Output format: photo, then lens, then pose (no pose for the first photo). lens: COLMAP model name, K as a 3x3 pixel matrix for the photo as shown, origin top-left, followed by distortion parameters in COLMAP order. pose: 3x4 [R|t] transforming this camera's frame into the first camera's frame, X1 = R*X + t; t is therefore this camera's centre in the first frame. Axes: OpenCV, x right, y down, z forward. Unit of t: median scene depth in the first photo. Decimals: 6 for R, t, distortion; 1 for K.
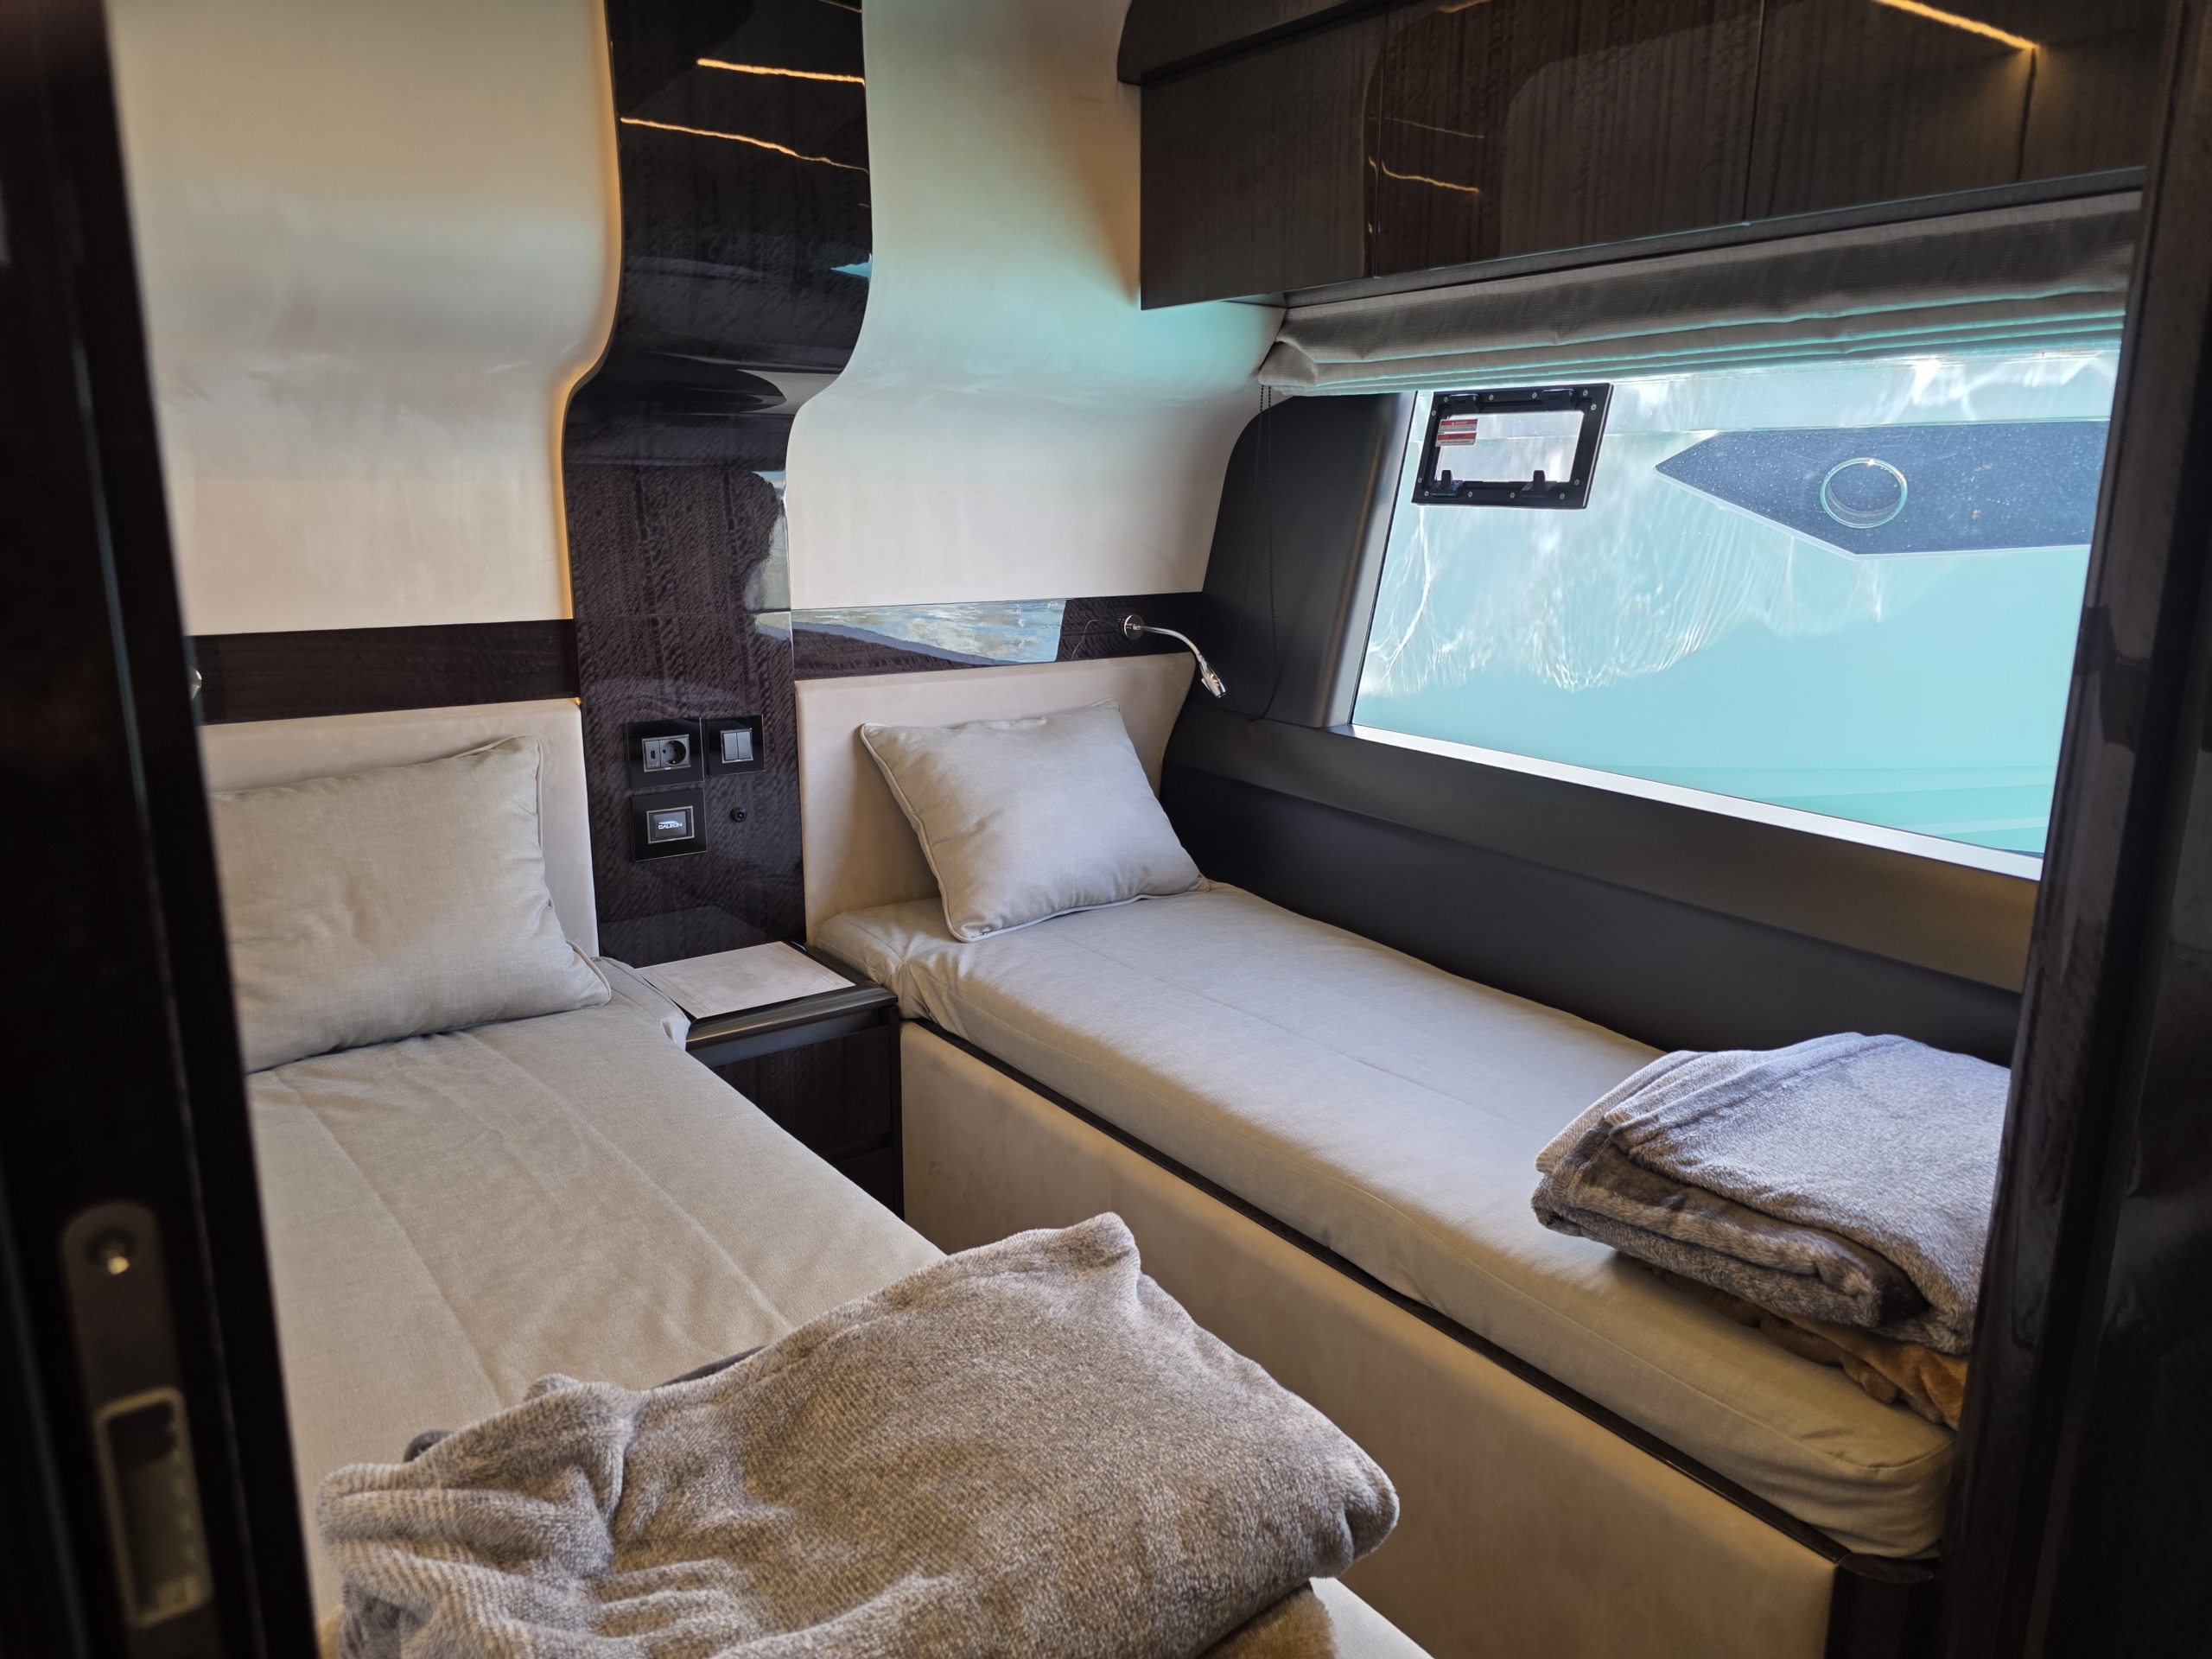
lens RADIAL K [[1483.8, 0, 1109.5], [0, 1483.8, 830.7], [0, 0, 1]] dist [0.036215, -0.047764]
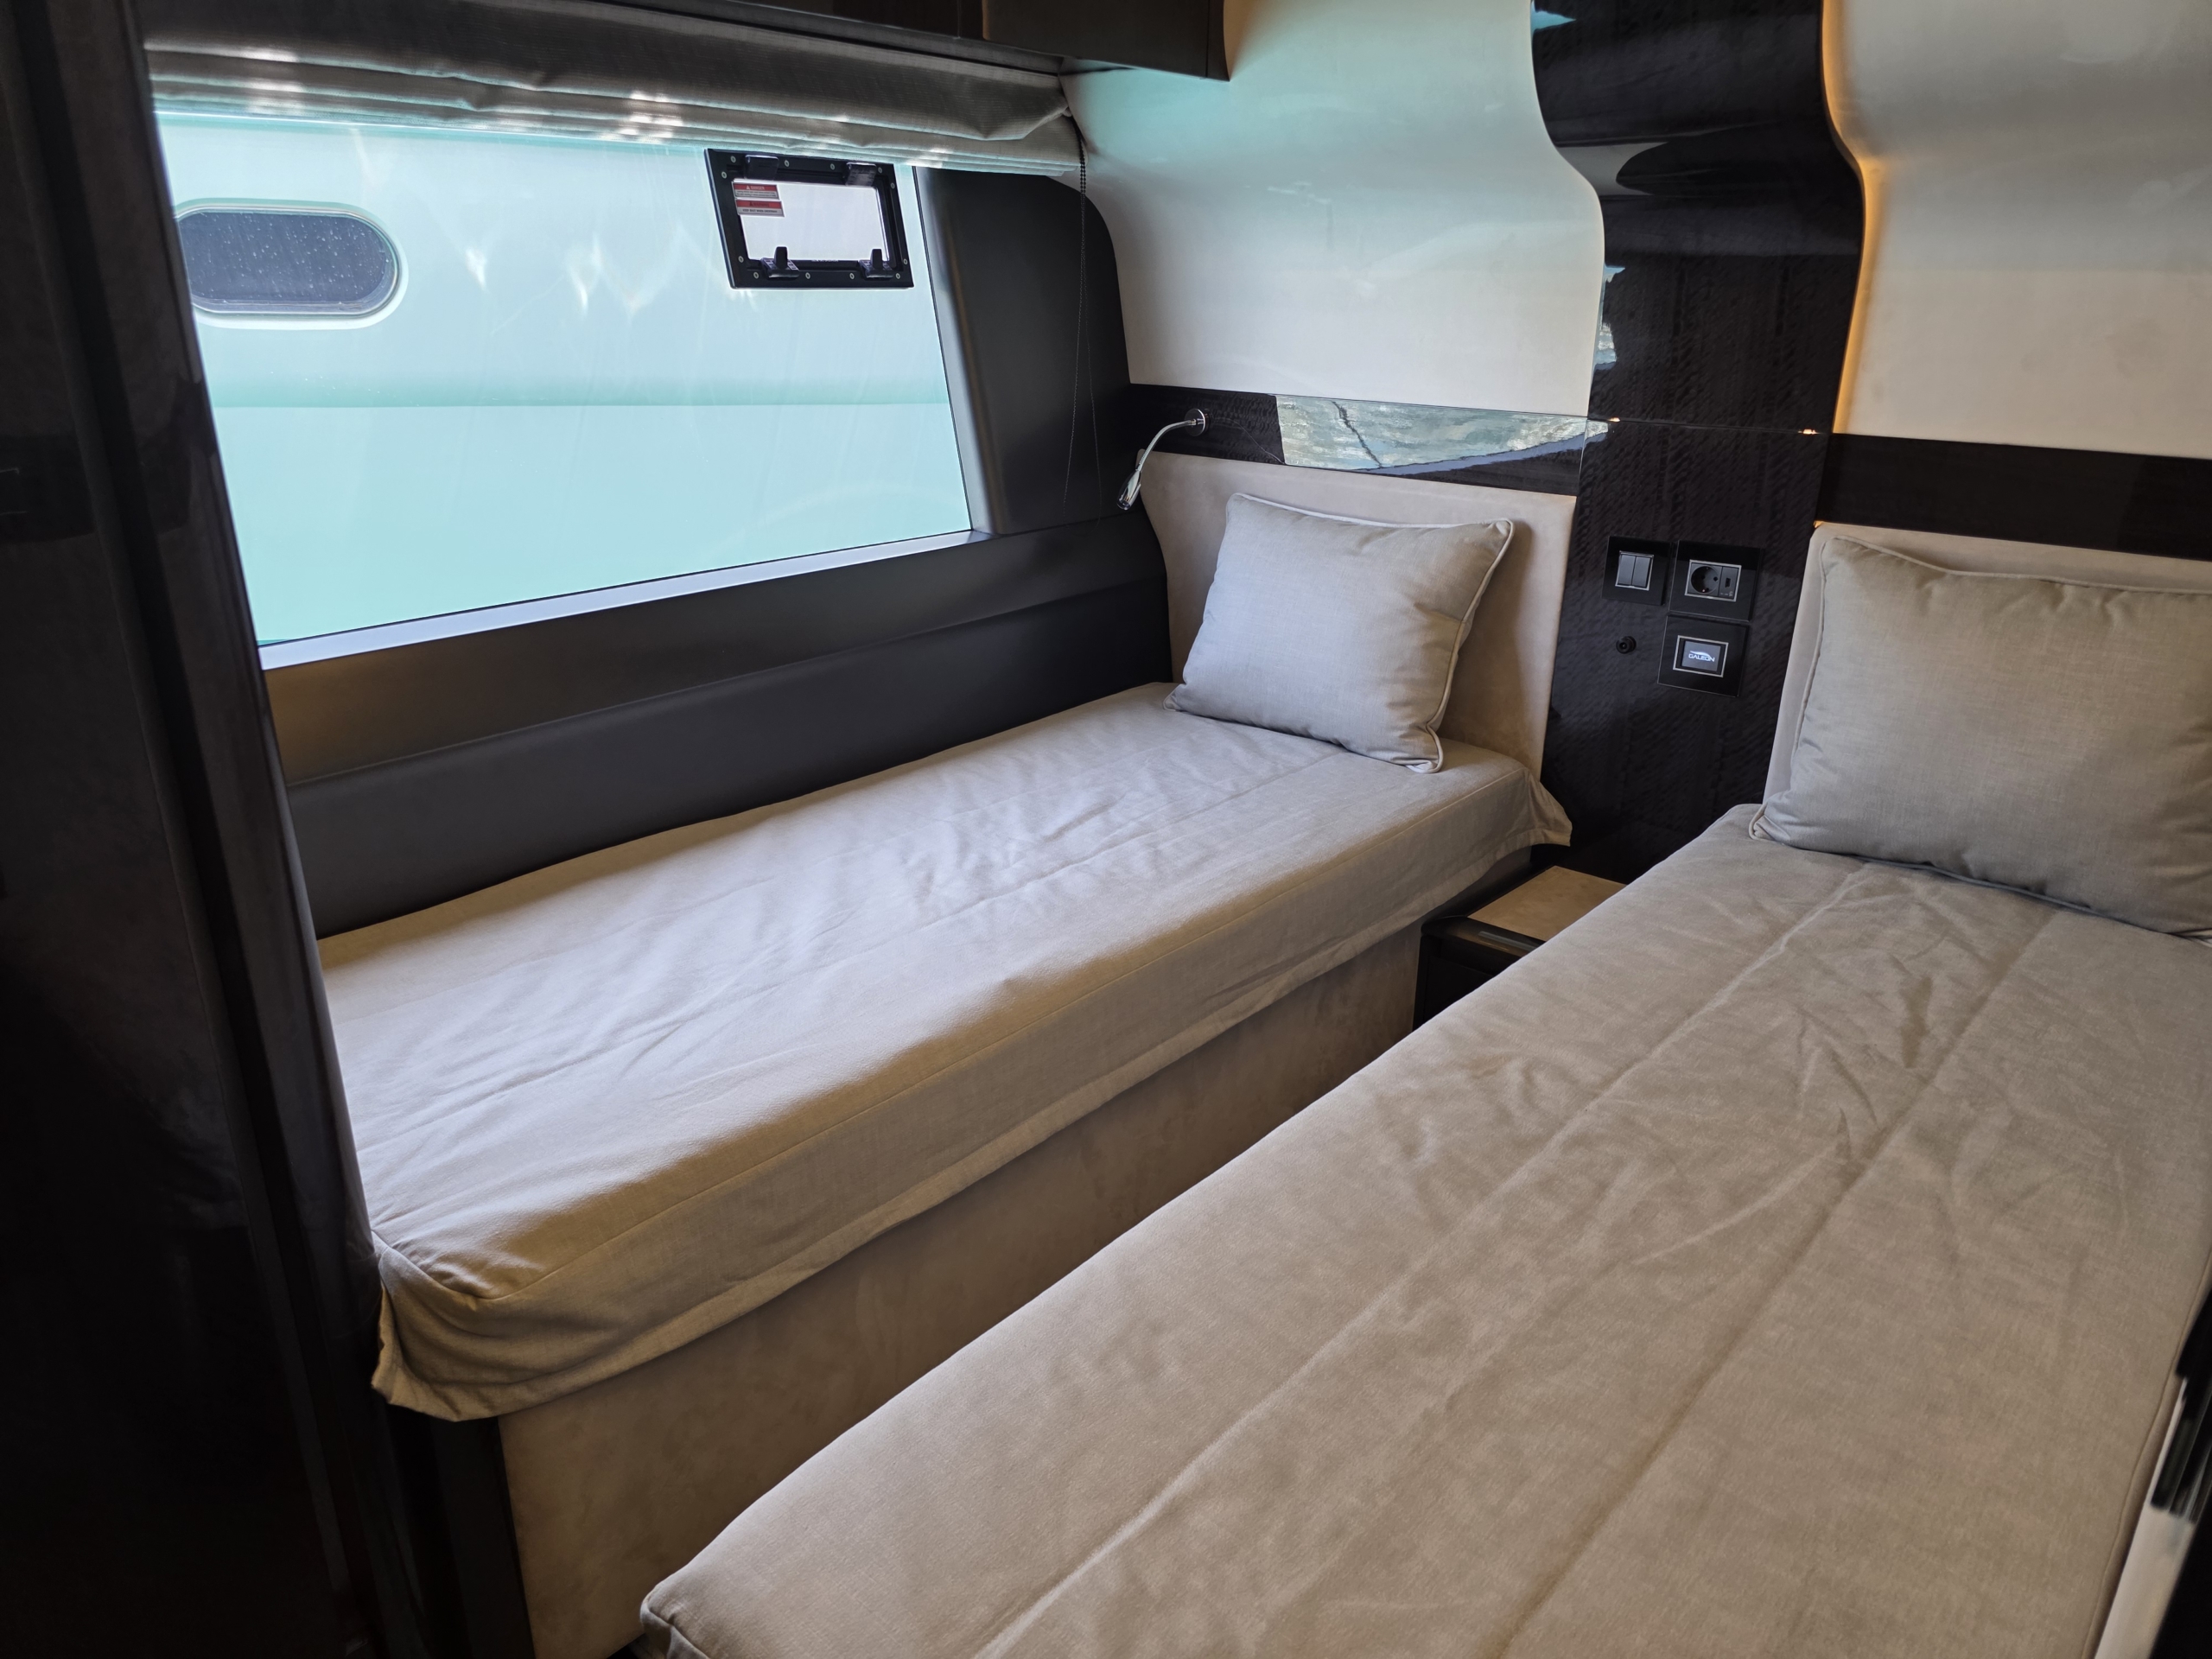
lens RADIAL K [[1483.8, 0, 1107.2], [0, 1483.8, 831.8], [0, 0, 1]] dist [0.036215, -0.047764]
pose [[0.209682, 0.332288, -0.919575, 1.188039], [-0.214479, 0.933208, 0.288309, -0.211378], [0.953956, 0.136776, 0.266946, 0.978394]]
